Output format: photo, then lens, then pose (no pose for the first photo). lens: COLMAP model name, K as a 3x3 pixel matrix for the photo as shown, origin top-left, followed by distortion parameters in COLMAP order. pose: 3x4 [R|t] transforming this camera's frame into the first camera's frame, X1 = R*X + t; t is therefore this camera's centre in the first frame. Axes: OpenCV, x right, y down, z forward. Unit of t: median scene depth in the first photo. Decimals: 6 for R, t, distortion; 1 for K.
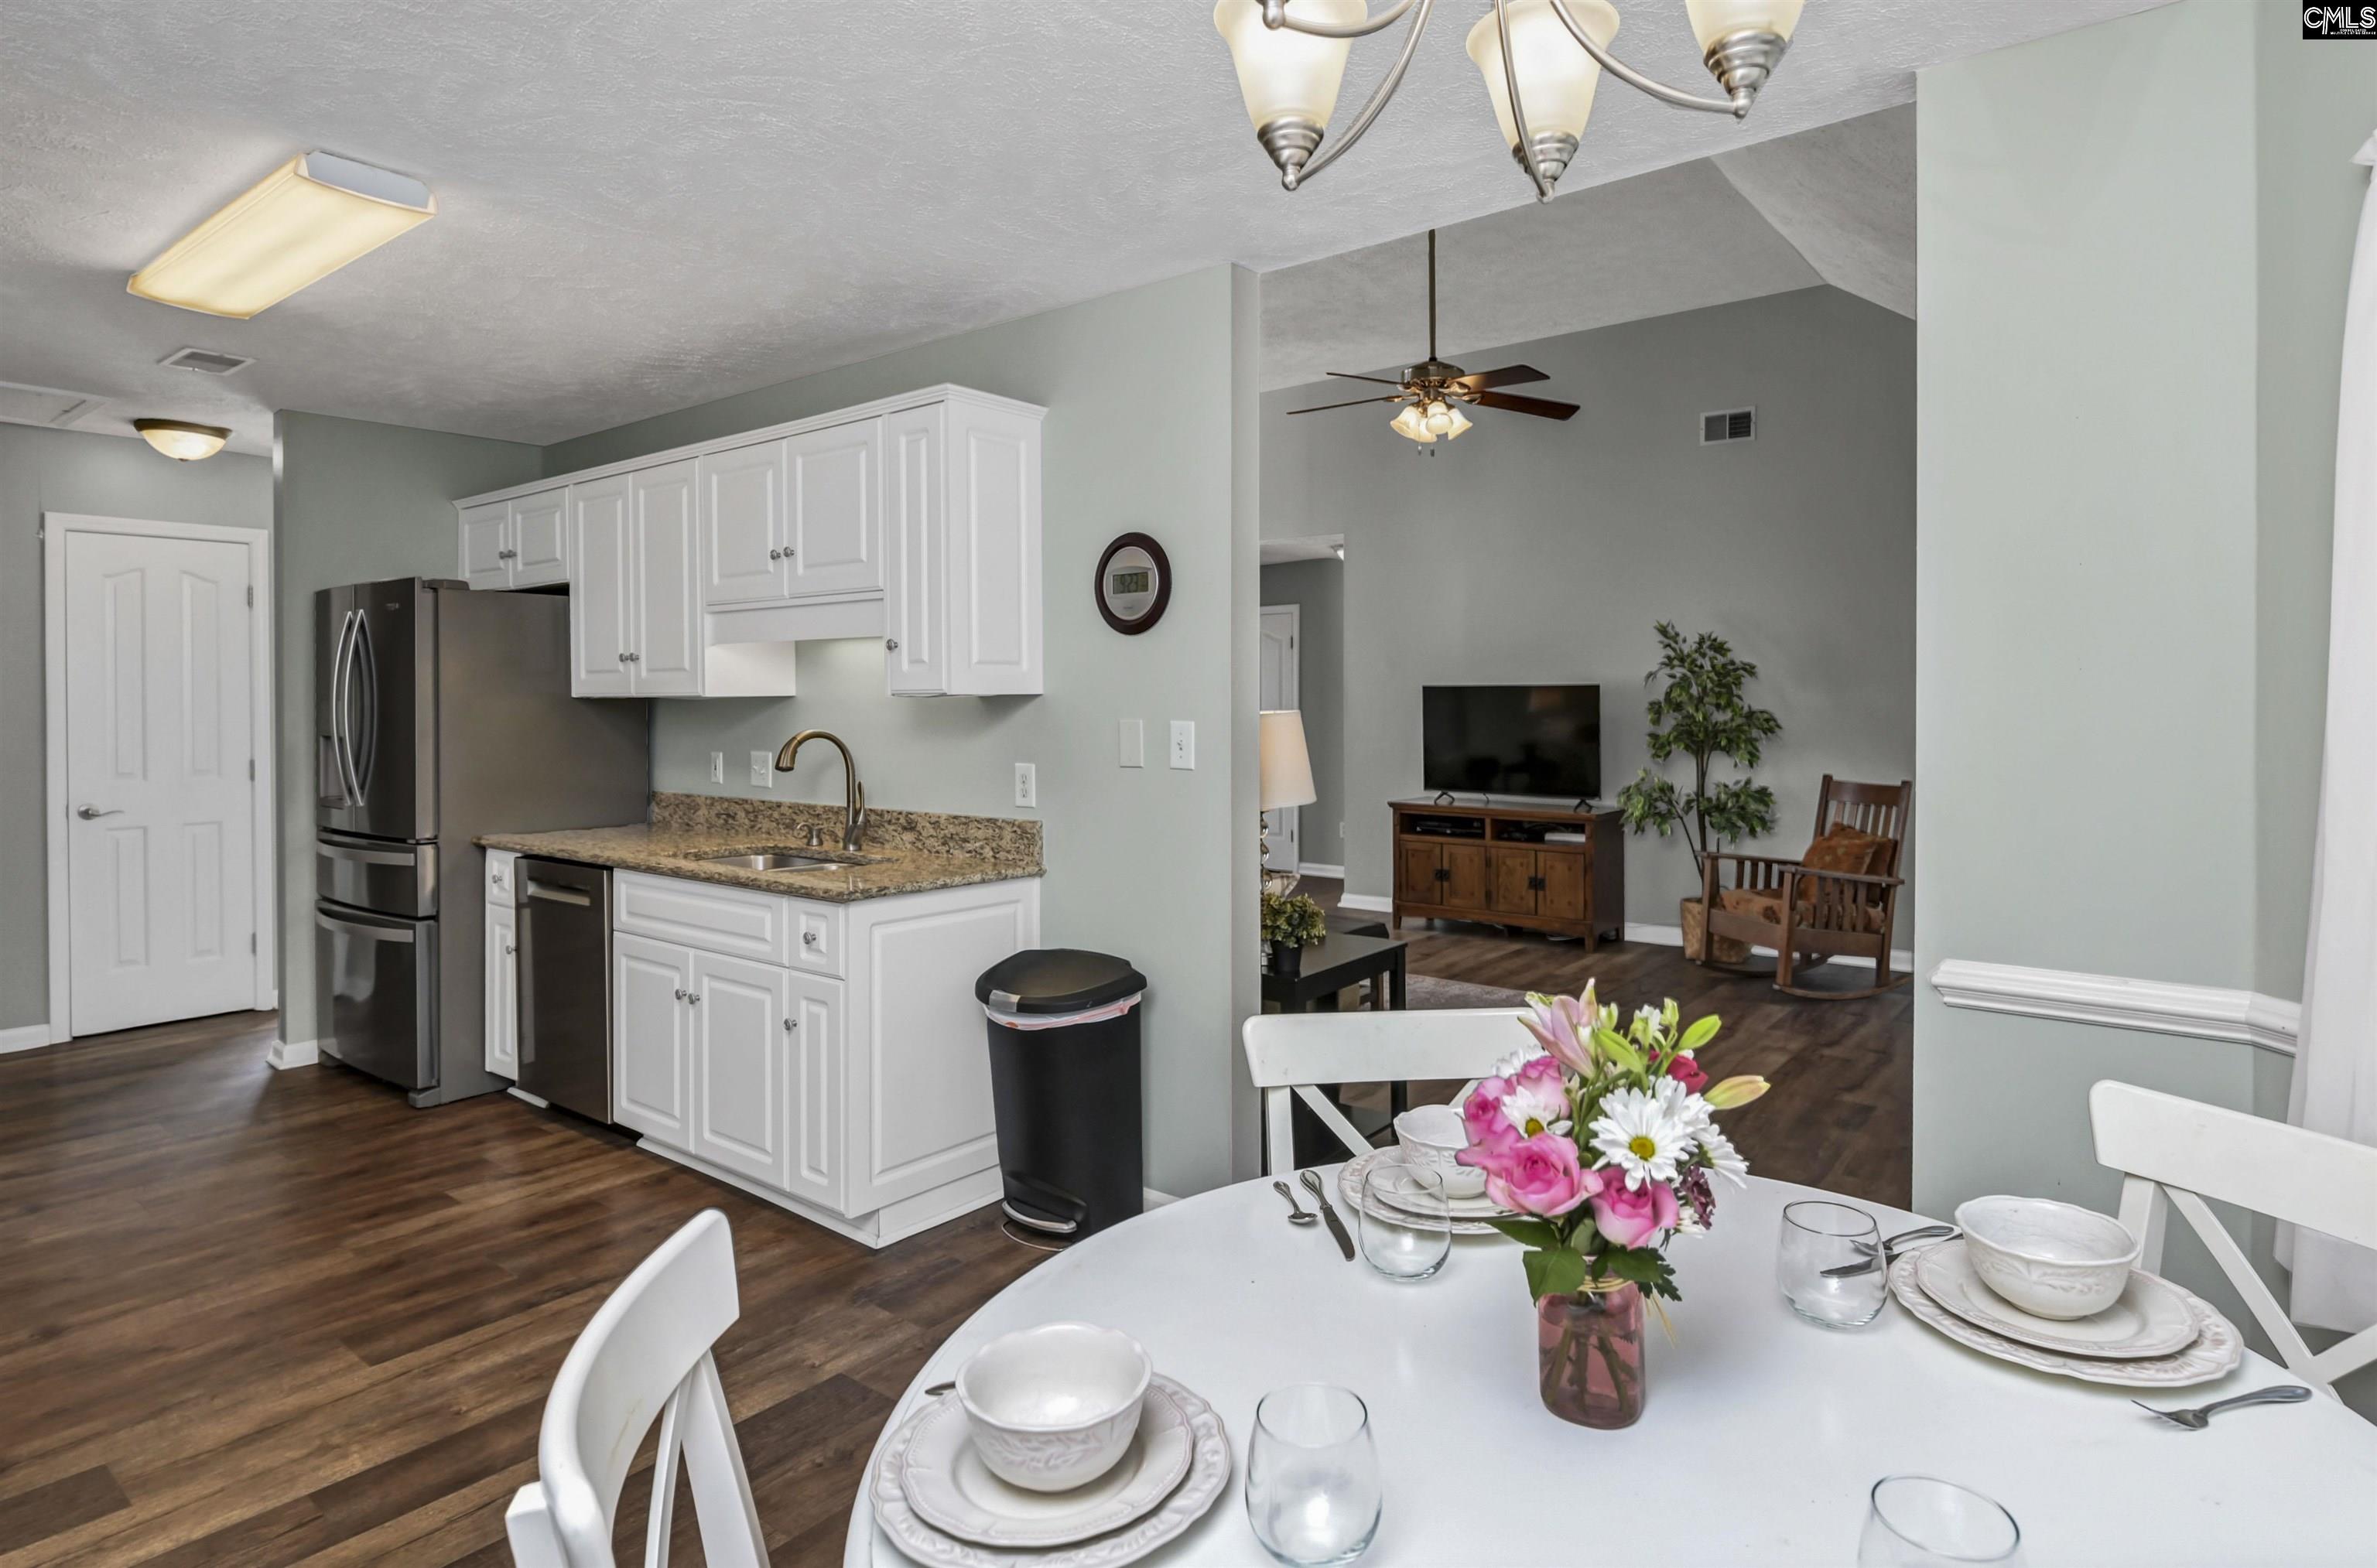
lens RADIAL K [[1258.1, 0, 1191.1], [0, 1258.1, 726.9], [0, 0, 1]] dist [0.000208, 0.000031]
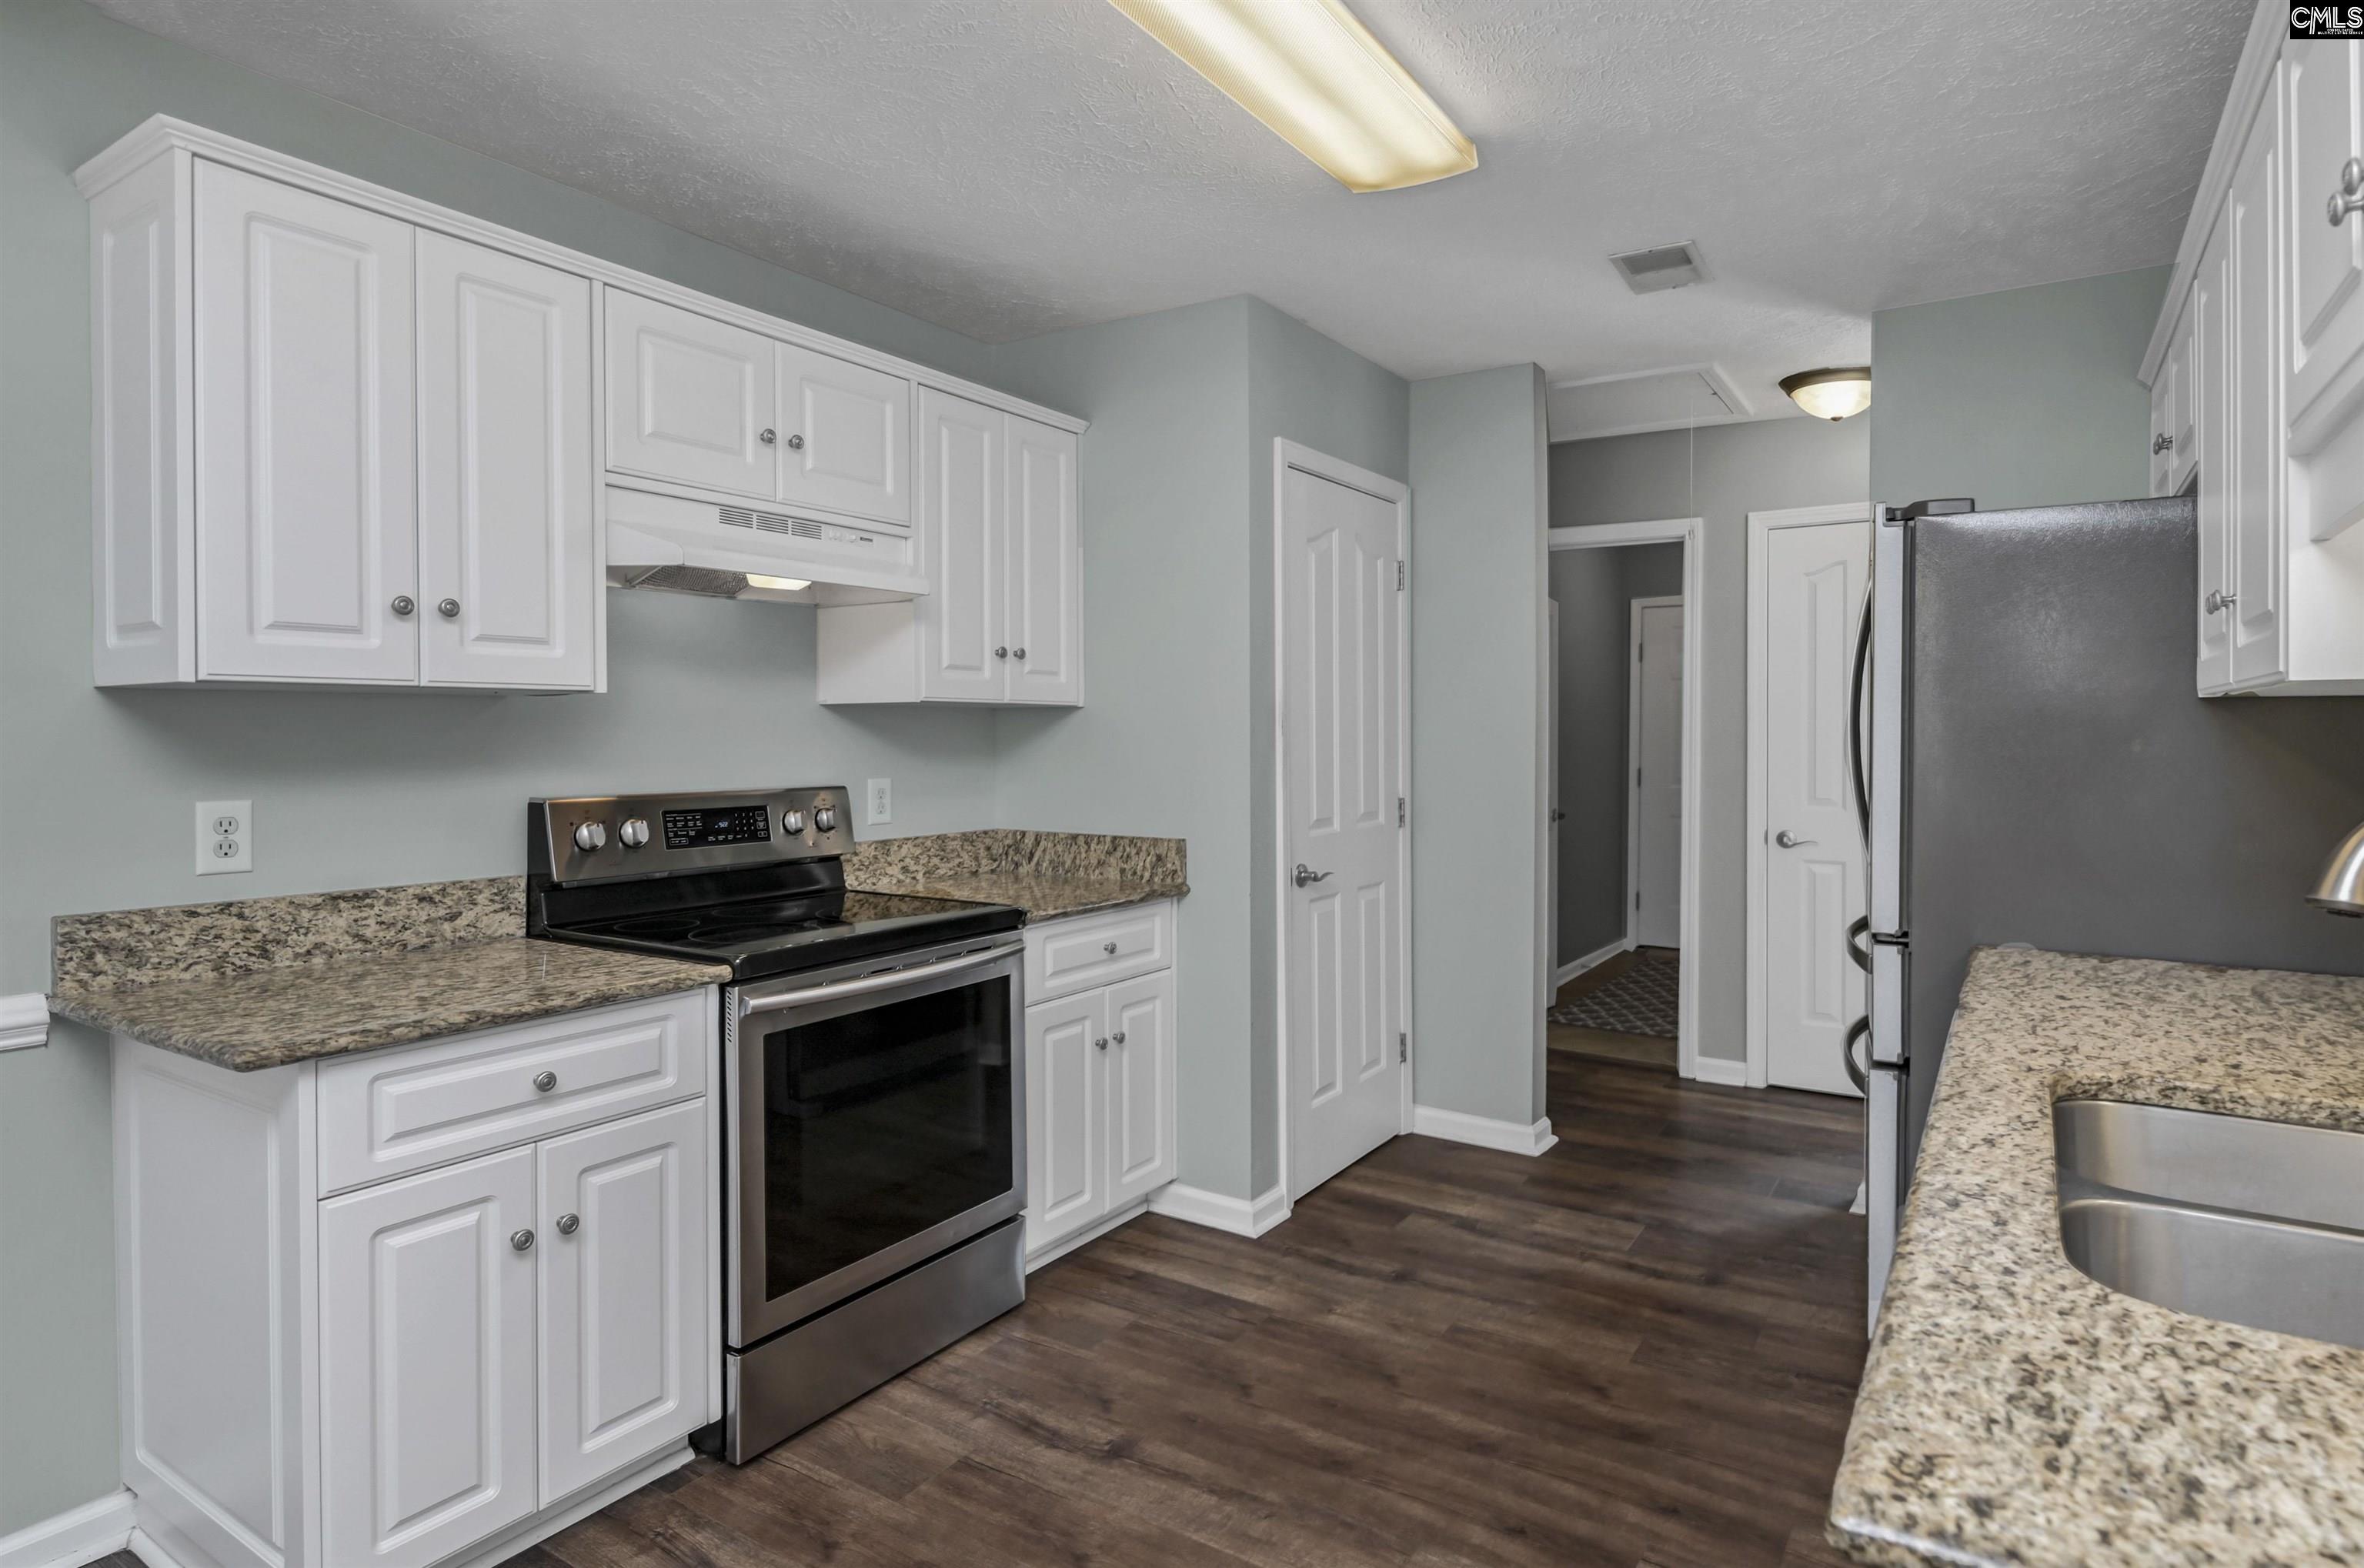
lens RADIAL K [[1251.3, 0, 1184.6], [0, 1251.3, 727.2], [0, 0, 1]] dist [0.000208, 0.000031]
pose [[0.084818, 0.002583, -0.996393, -0.037321], [-0.010725, 0.999941, 0.001679, -0.009338], [0.996339, 0.010544, 0.084841, 0.661948]]
